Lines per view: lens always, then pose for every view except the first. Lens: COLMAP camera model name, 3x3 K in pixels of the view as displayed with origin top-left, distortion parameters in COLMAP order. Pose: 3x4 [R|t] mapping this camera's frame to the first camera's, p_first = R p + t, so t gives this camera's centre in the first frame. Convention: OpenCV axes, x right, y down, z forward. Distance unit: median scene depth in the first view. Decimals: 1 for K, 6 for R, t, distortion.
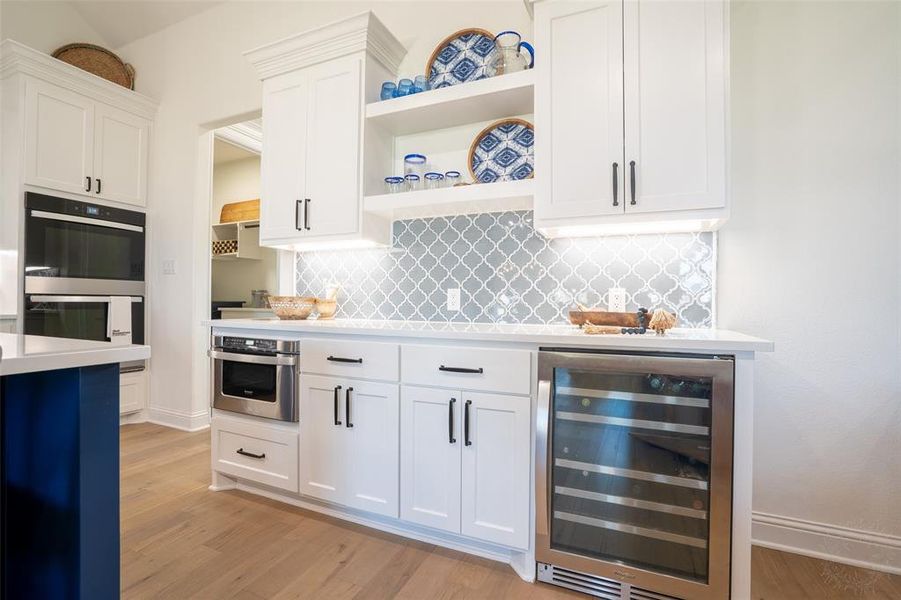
lens RADIAL K [[415.9, 0, 449.5], [0, 415.9, 302.6], [0, 0, 1]] dist [-0.043179, 0.011521]
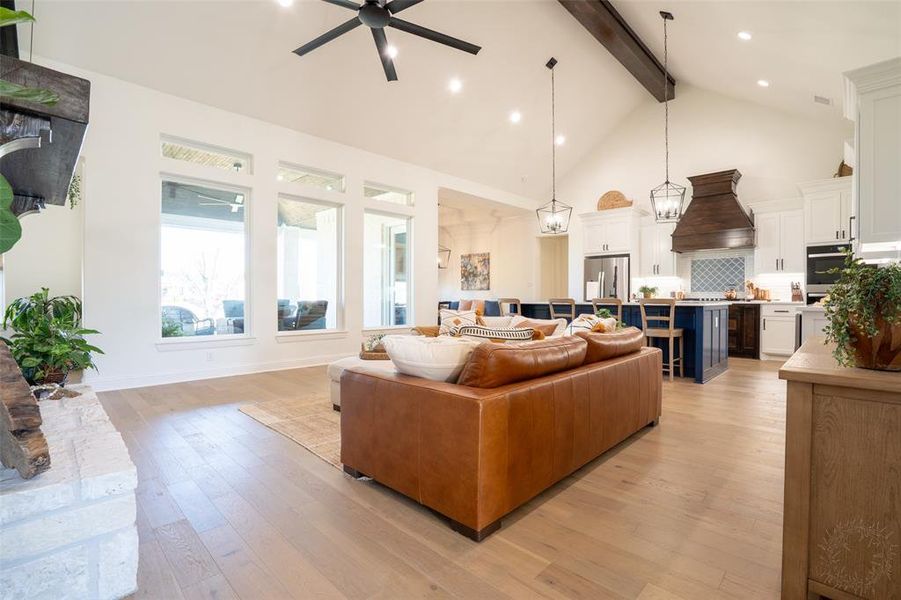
lens RADIAL K [[415.9, 0, 449.6], [0, 415.9, 300.7], [0, 0, 1]] dist [-0.043179, 0.011521]
pose [[-0.349693, -0.001256, -0.936864, 2.008080], [-0.007719, 0.999969, 0.001541, 0.038846], [0.936833, 0.007770, -0.349692, -0.072546]]
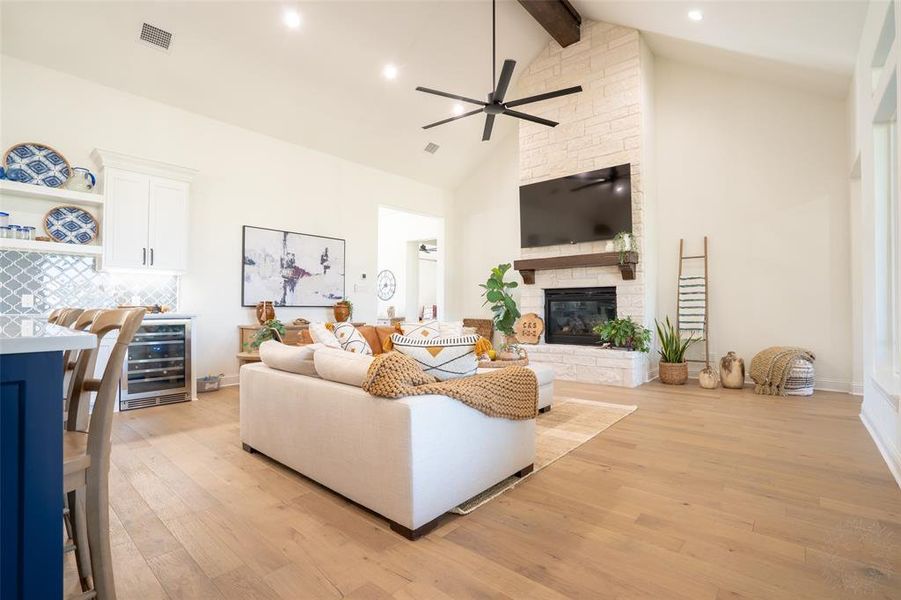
lens RADIAL K [[415.9, 0, 453.7], [0, 415.9, 296.9], [0, 0, 1]] dist [-0.043179, 0.011521]
pose [[0.289121, 0.014923, 0.957176, -1.054502], [0.008334, 0.999801, -0.018104, 0.019637], [-0.957256, 0.013212, 0.288940, -1.134736]]
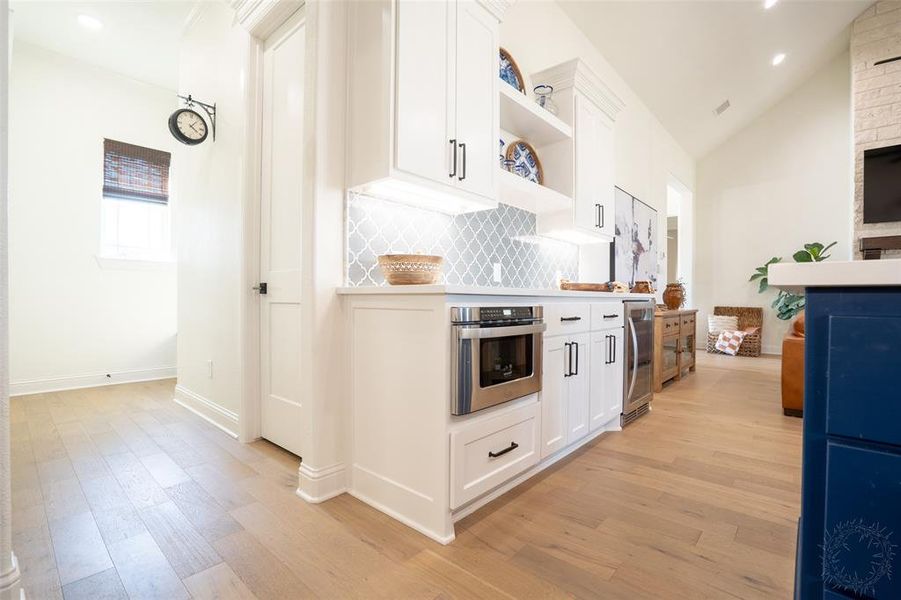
lens RADIAL K [[415.9, 0, 457.3], [0, 415.9, 299.3], [0, 0, 1]] dist [-0.043179, 0.011521]
pose [[0.299518, -0.010719, 0.954030, -1.152468], [-0.000717, 0.999934, 0.011460, 0.055259], [-0.954090, -0.004117, 0.299491, 0.753323]]
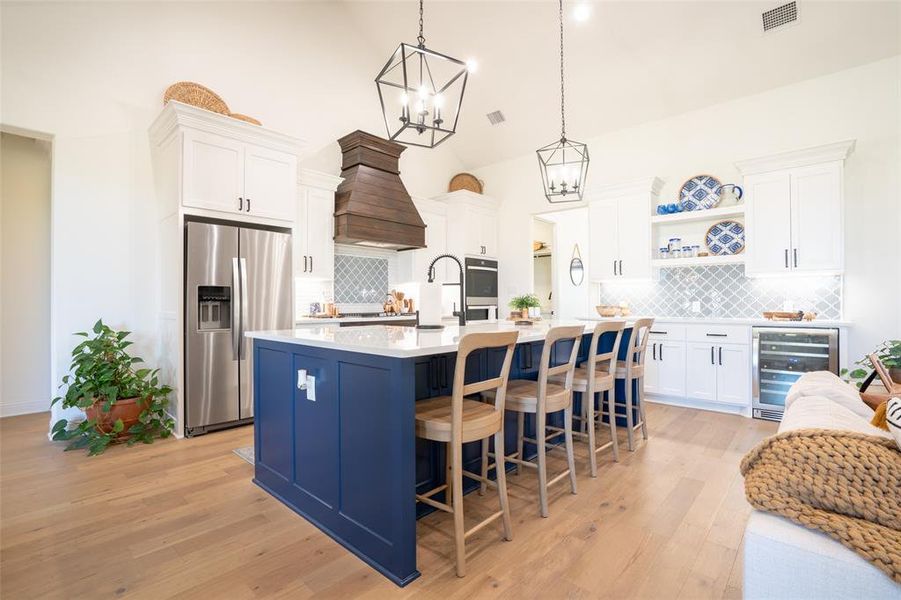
lens RADIAL K [[415.9, 0, 453.1], [0, 415.9, 300.7], [0, 0, 1]] dist [-0.043179, 0.011521]
pose [[0.950423, -0.011661, -0.310742, -0.504908], [0.008646, 0.999901, -0.011079, -0.025178], [0.310840, 0.007843, 0.950430, -1.312053]]
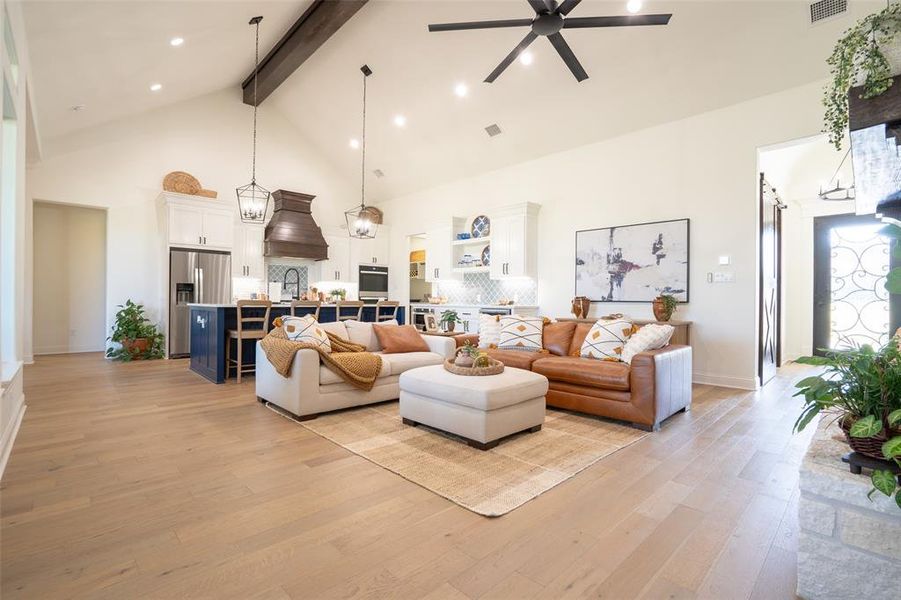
lens RADIAL K [[415.9, 0, 450.7], [0, 415.9, 300.6], [0, 0, 1]] dist [-0.043179, 0.011521]
pose [[0.926086, -0.000948, -0.377311, 1.052841], [-0.002024, 0.999970, -0.007481, 0.039364], [0.377306, 0.007692, 0.926057, -2.144329]]
